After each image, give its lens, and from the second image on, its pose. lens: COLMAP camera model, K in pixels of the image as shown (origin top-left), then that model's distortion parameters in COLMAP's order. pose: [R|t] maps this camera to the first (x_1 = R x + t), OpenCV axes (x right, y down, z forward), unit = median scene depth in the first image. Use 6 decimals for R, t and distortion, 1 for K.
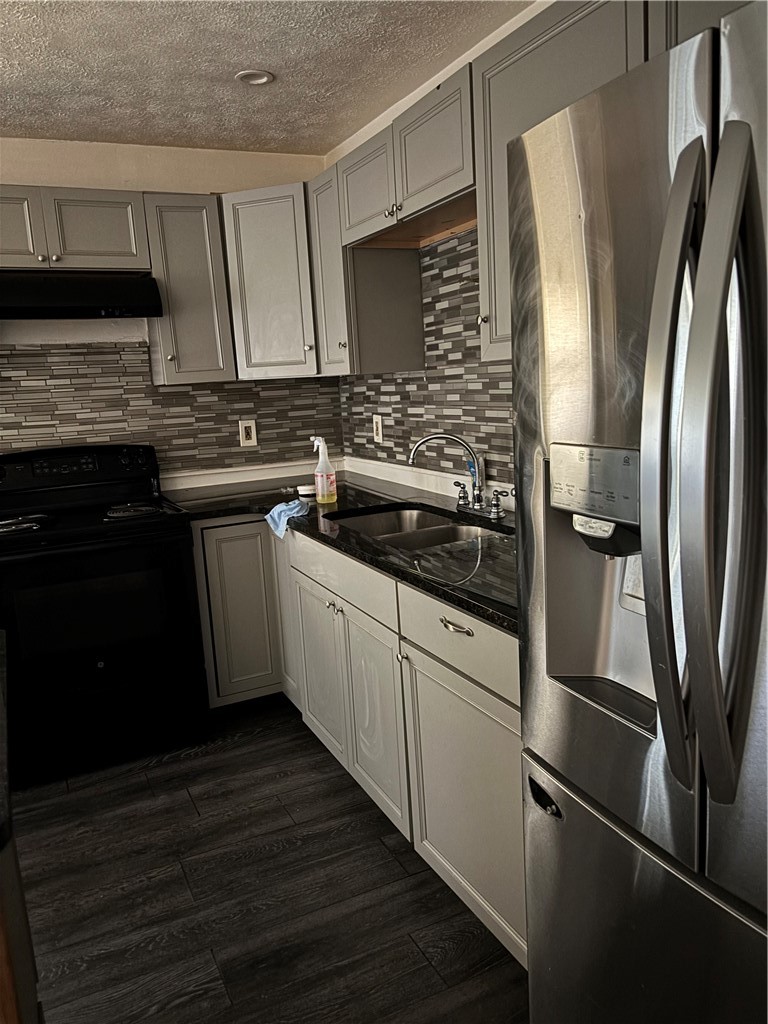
lens RADIAL K [[781.0, 0, 382.0], [0, 781.0, 508.7], [0, 0, 1]] dist [0.087998, -0.125154]
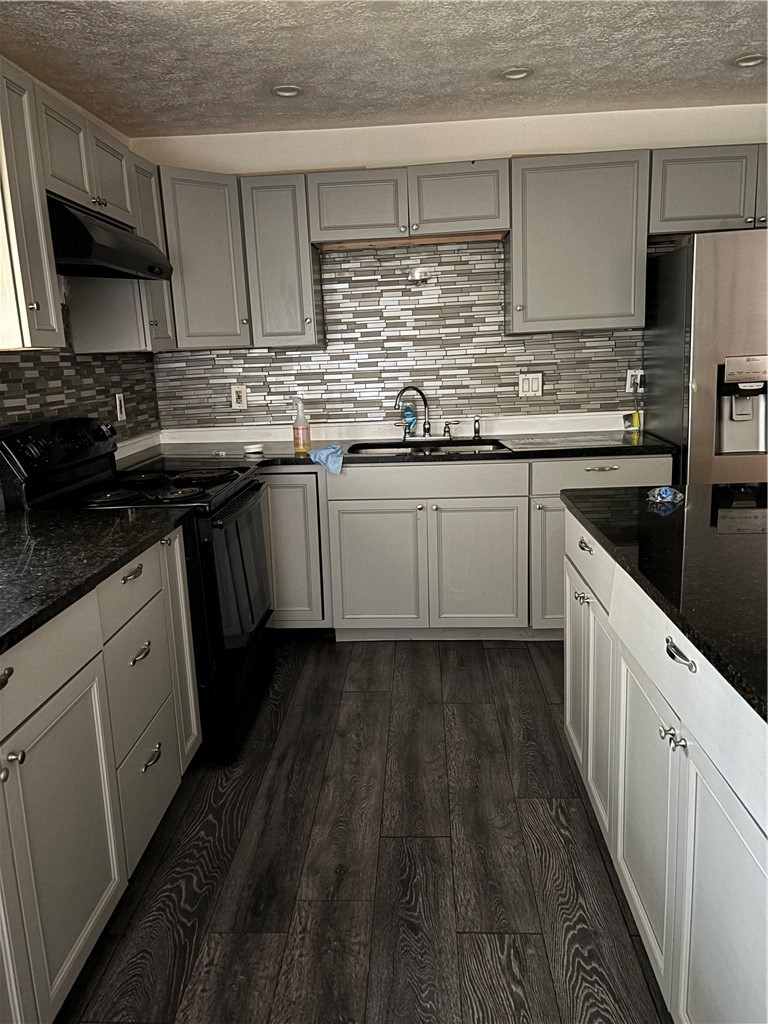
lens RADIAL K [[781.0, 0, 382.0], [0, 781.0, 508.7], [0, 0, 1]] dist [0.087998, -0.125154]
pose [[0.471305, -0.140150, 0.870764, -1.004900], [0.164991, 0.983875, 0.069054, 0.014169], [-0.866400, 0.111123, 0.486829, 0.300389]]
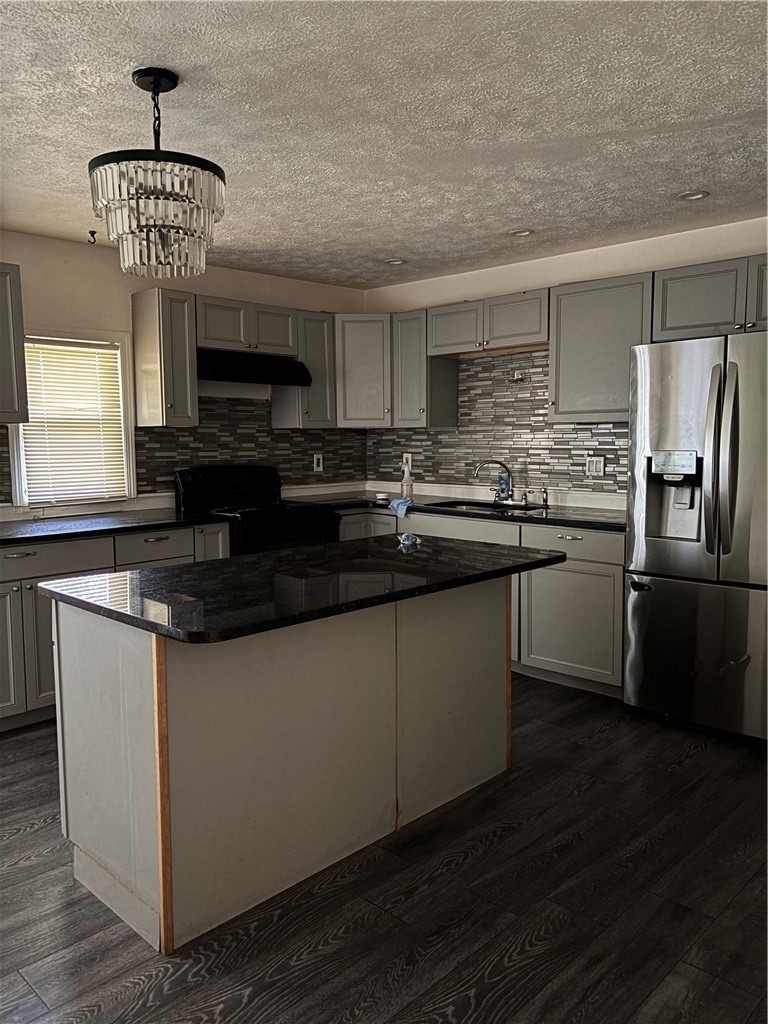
lens RADIAL K [[781.0, 0, 382.0], [0, 781.0, 508.7], [0, 0, 1]] dist [0.087998, -0.125154]
pose [[0.938289, 0.016386, 0.345463, -0.658284], [0.013053, 0.996487, -0.082720, 0.136337], [-0.345605, 0.082125, 0.934780, -0.515712]]
